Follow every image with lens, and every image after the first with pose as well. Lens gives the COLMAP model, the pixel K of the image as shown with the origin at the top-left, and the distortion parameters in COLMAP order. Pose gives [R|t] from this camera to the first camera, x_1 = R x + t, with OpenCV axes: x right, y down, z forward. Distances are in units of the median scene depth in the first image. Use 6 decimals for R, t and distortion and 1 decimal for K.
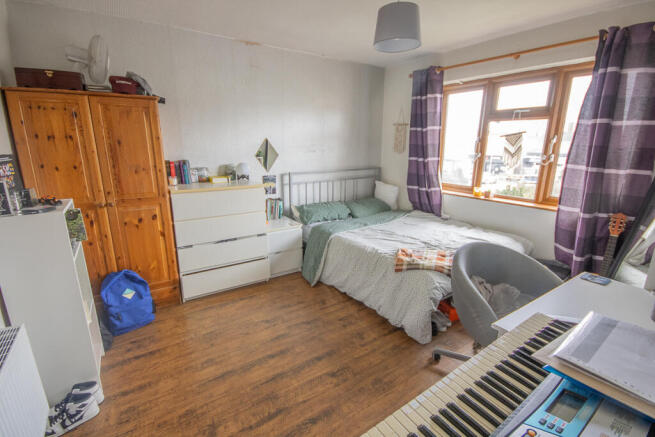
lens RADIAL K [[300.9, 0, 328.6], [0, 300.9, 214.9], [0, 0, 1]] dist [-0.006251, -0.000723]
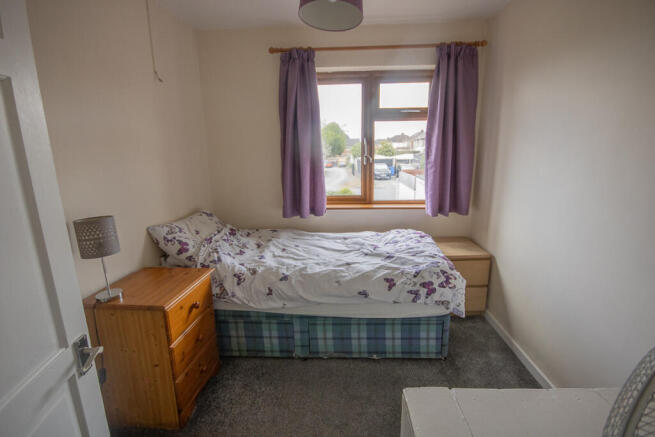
lens RADIAL K [[300.9, 0, 327.5], [0, 300.9, 219.1], [0, 0, 1]] dist [-0.006251, -0.000723]
pose [[0.592359, -0.220011, 0.775052, -0.298629], [0.212814, 0.970553, 0.112858, -0.160079], [-0.777059, 0.098089, 0.621738, 0.581010]]
